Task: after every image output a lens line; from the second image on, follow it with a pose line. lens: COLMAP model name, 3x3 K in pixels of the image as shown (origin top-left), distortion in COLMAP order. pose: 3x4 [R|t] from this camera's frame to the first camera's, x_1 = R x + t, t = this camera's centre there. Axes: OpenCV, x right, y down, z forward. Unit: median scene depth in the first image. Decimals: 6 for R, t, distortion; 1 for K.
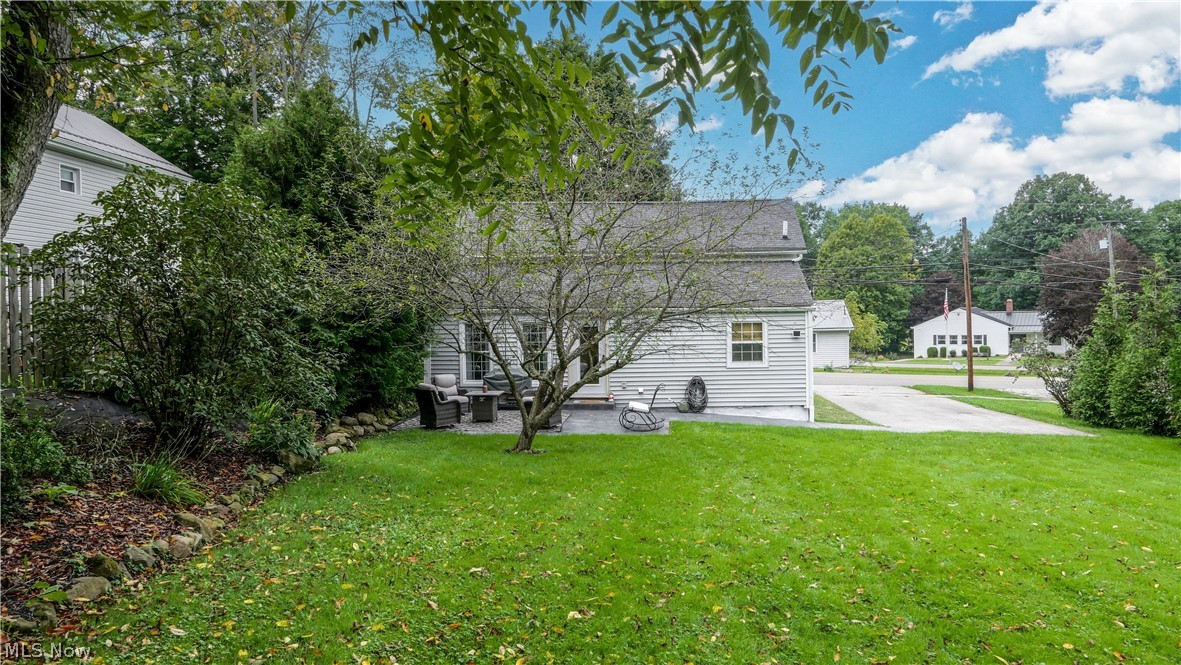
lens RADIAL K [[826.2, 0, 590.4], [0, 826.2, 330.5], [0, 0, 1]] dist [-0.012207, 0.001054]
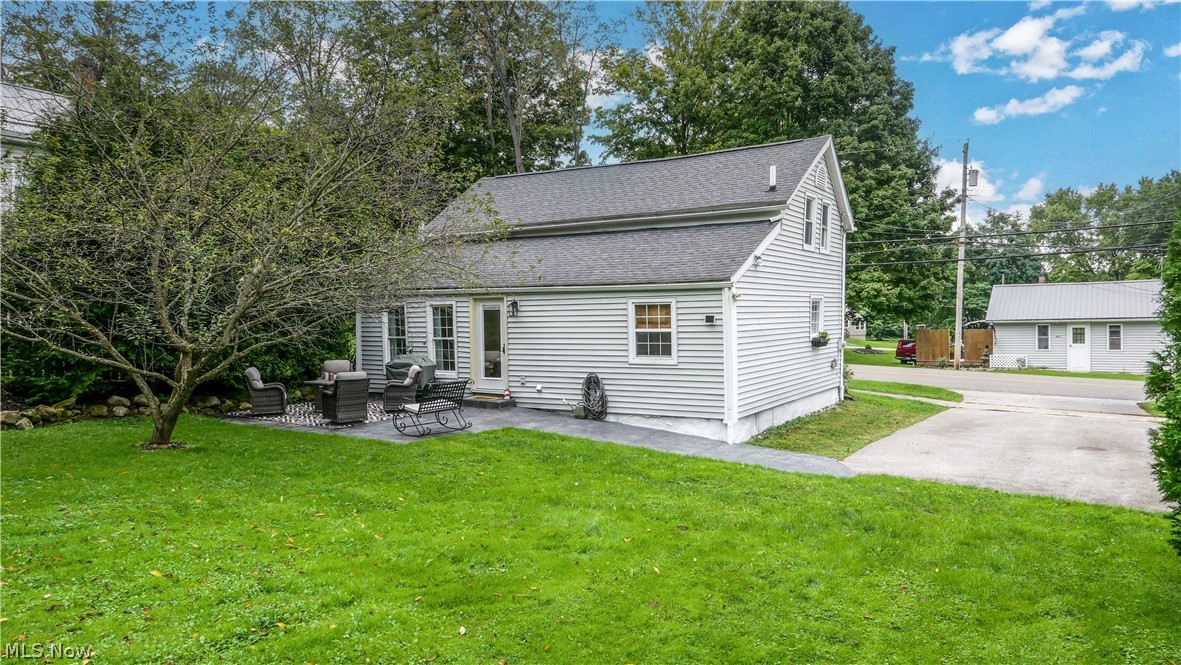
lens RADIAL K [[826.2, 0, 590.3], [0, 826.2, 330.4], [0, 0, 1]] dist [-0.012207, 0.001054]
pose [[0.862726, 0.012738, -0.505511, 0.520316], [-0.008917, 0.999910, 0.009978, 0.007170], [0.505592, -0.004101, 0.862763, 0.322740]]
